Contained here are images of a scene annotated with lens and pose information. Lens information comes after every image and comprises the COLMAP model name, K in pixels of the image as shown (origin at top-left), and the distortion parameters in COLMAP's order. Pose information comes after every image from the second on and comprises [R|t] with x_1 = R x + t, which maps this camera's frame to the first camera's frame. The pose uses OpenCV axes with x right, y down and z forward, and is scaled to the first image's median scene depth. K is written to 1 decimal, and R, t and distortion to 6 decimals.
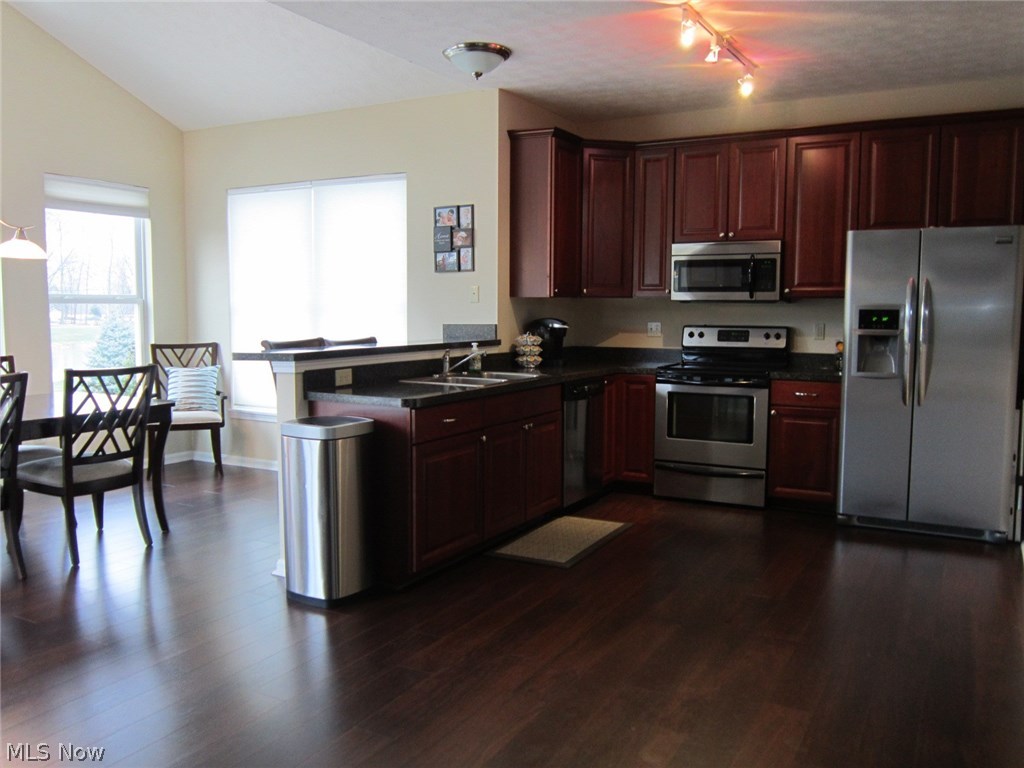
lens RADIAL K [[850.2, 0, 518.2], [0, 850.2, 385.0], [0, 0, 1]] dist [-0.045101, 0.022857]
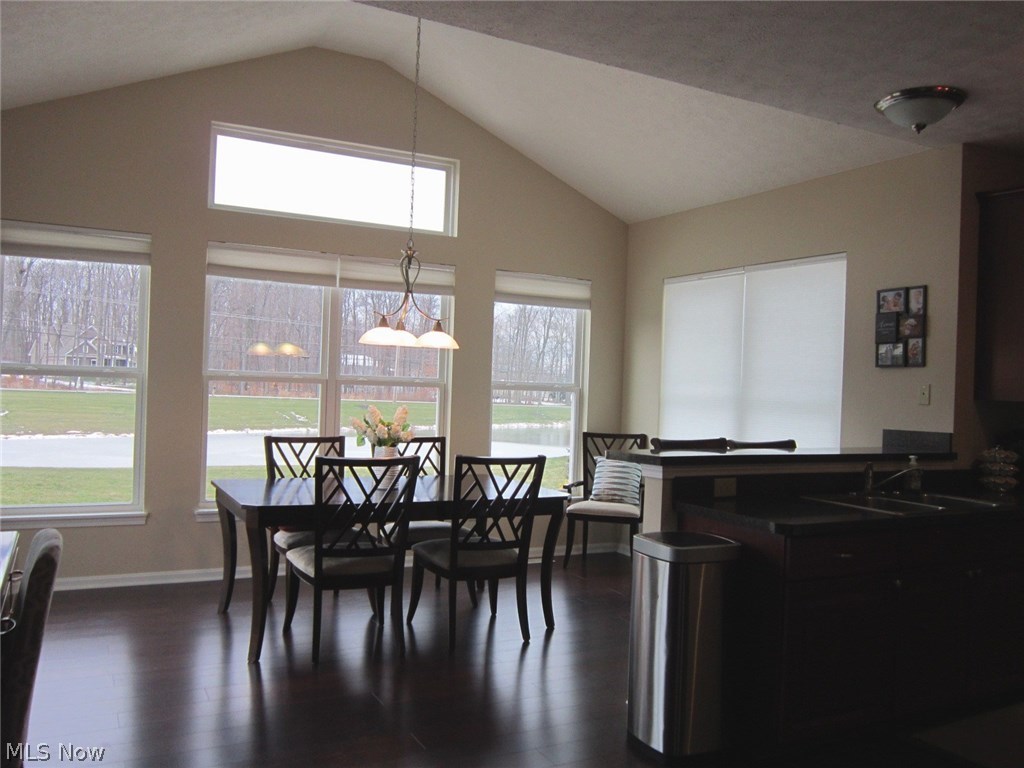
lens RADIAL K [[850.2, 0, 510.1], [0, 850.2, 384.3], [0, 0, 1]] dist [-0.045101, 0.022857]
pose [[0.832893, 0.025281, -0.552856, 0.064975], [-0.083240, 0.993315, -0.079981, -0.020204], [0.547138, 0.112635, 0.829430, 0.120509]]
